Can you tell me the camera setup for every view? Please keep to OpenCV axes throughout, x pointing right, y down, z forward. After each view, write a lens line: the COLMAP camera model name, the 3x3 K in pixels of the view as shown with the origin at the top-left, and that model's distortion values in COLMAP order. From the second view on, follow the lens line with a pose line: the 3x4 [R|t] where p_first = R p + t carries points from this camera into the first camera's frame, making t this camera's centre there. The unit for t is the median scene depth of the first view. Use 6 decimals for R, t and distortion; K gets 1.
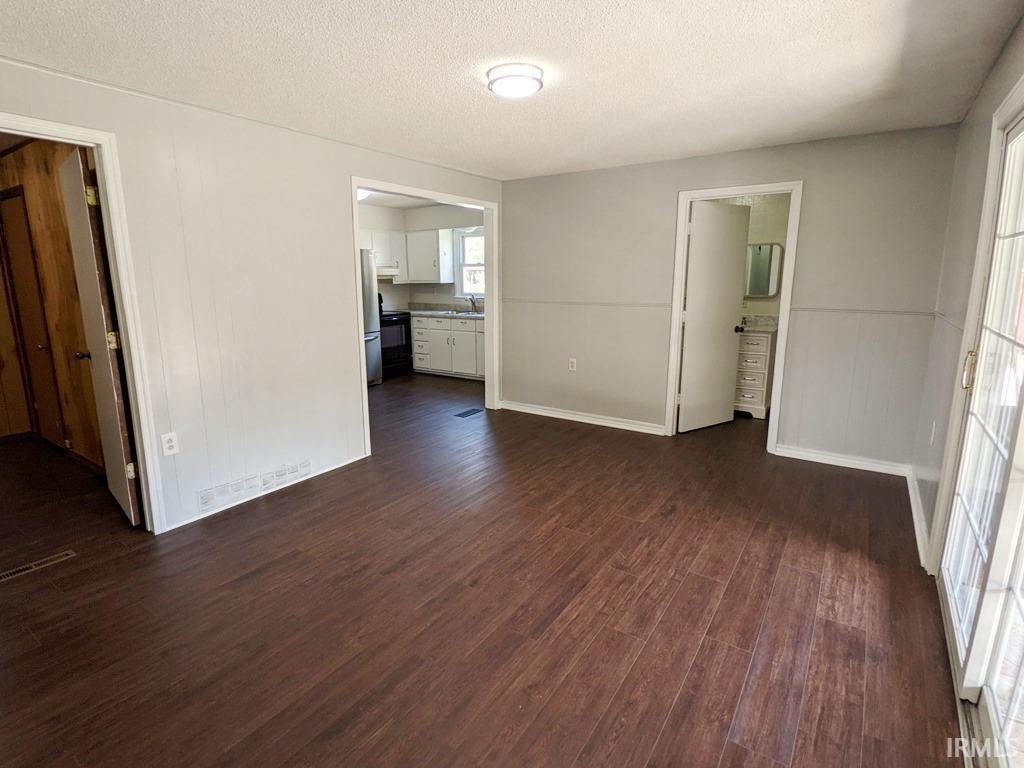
lens RADIAL K [[530.8, 0, 493.6], [0, 530.8, 380.6], [0, 0, 1]] dist [-0.004086, -0.000203]
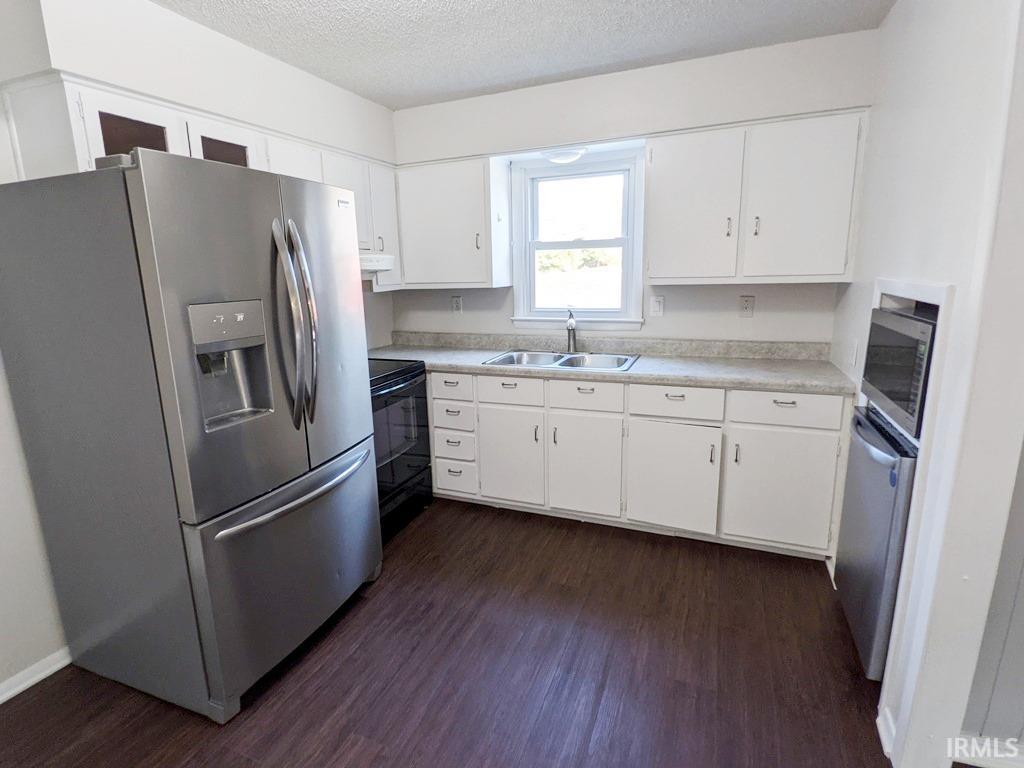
lens RADIAL K [[529.5, 0, 495.8], [0, 529.5, 380.0], [0, 0, 1]] dist [0.031628, -0.037814]
pose [[0.979377, -0.055971, 0.194136, -0.181076], [0.056234, 0.998409, 0.004159, -0.112192], [-0.194060, 0.006844, 0.980966, 0.585545]]
